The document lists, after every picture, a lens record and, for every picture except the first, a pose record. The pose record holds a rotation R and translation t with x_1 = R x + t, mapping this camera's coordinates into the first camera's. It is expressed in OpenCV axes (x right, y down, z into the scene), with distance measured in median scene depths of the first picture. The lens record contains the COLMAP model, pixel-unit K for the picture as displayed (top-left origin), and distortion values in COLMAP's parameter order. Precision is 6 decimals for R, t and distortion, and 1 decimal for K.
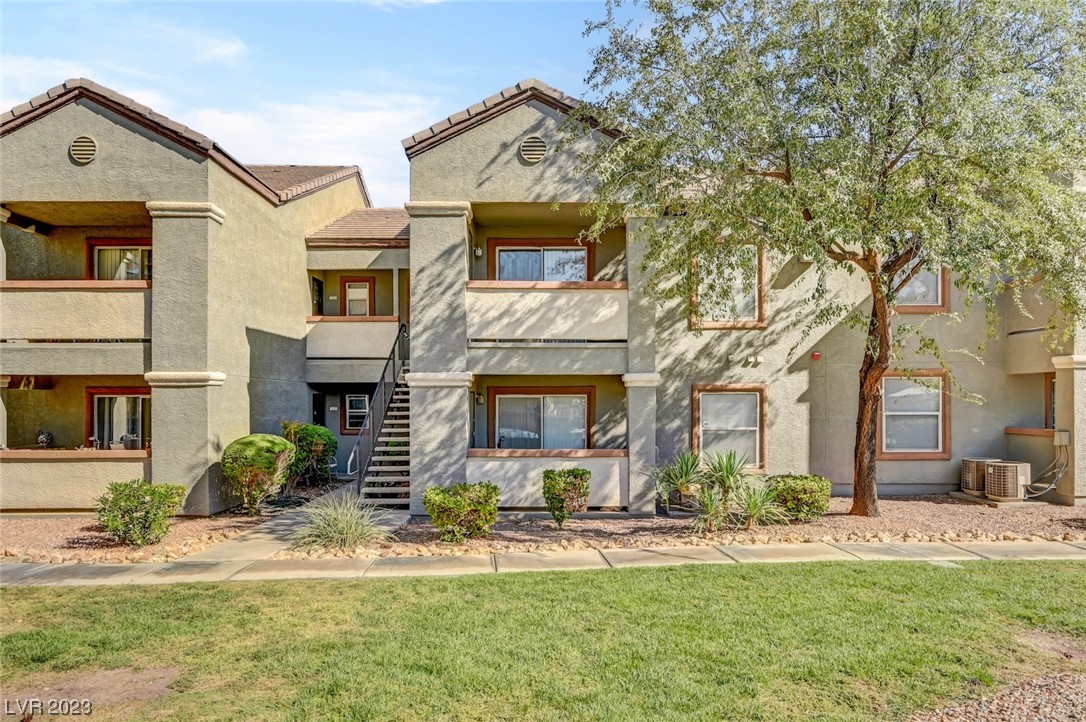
lens RADIAL K [[689.0, 0, 543.0], [0, 689.0, 361.0], [0, 0, 1]] dist [0.000620, 0.001032]
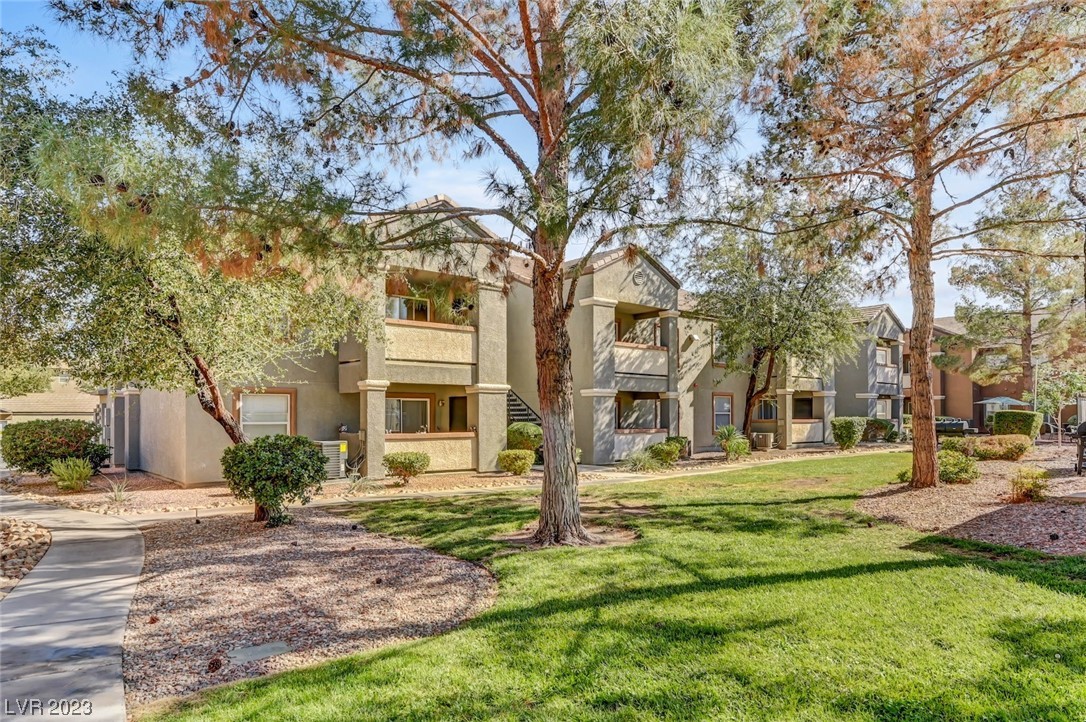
lens RADIAL K [[649.5, 0, 543.0], [0, 649.5, 361.0], [0, 0, 1]] dist [-0.003626, -0.000115]
pose [[0.780940, 0.053981, 0.622269, -1.383414], [-0.034135, 0.998458, -0.043776, 0.023757], [-0.623673, 0.012945, 0.781578, -0.286802]]
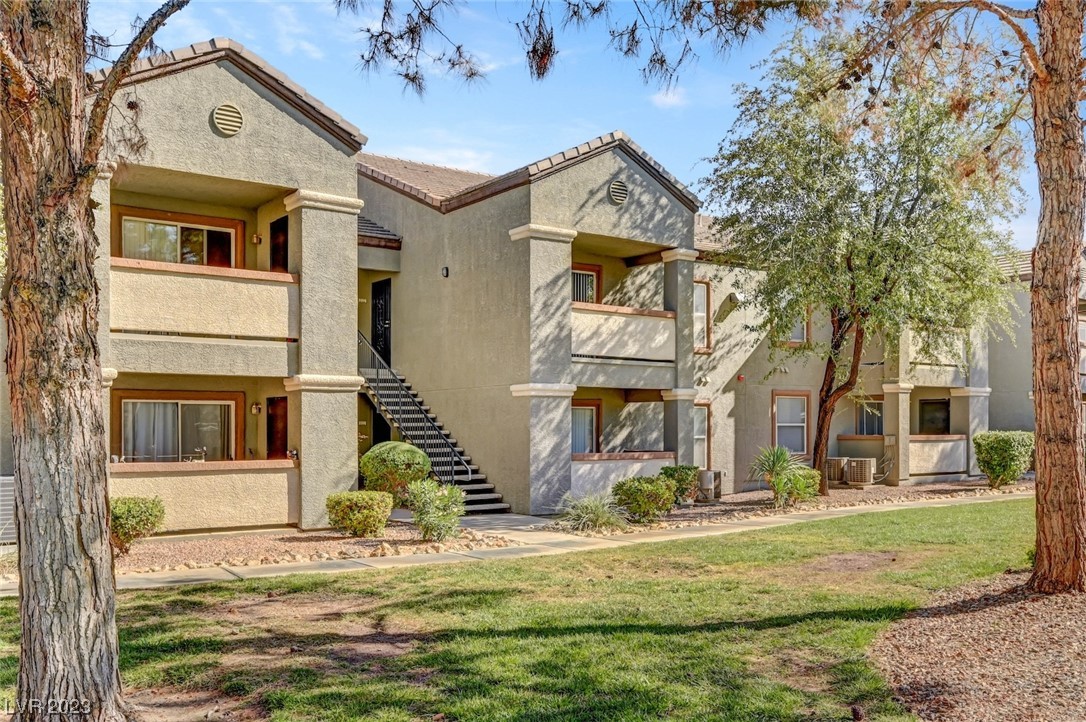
lens RADIAL K [[936.0, 0, 543.0], [0, 936.0, 361.0], [0, 0, 1]] dist [0.003419, -0.003057]
pose [[0.819692, 0.041288, 0.571315, -1.003441], [-0.031115, 0.999136, -0.027563, 0.021836], [-0.571959, 0.004817, 0.820268, -0.209479]]
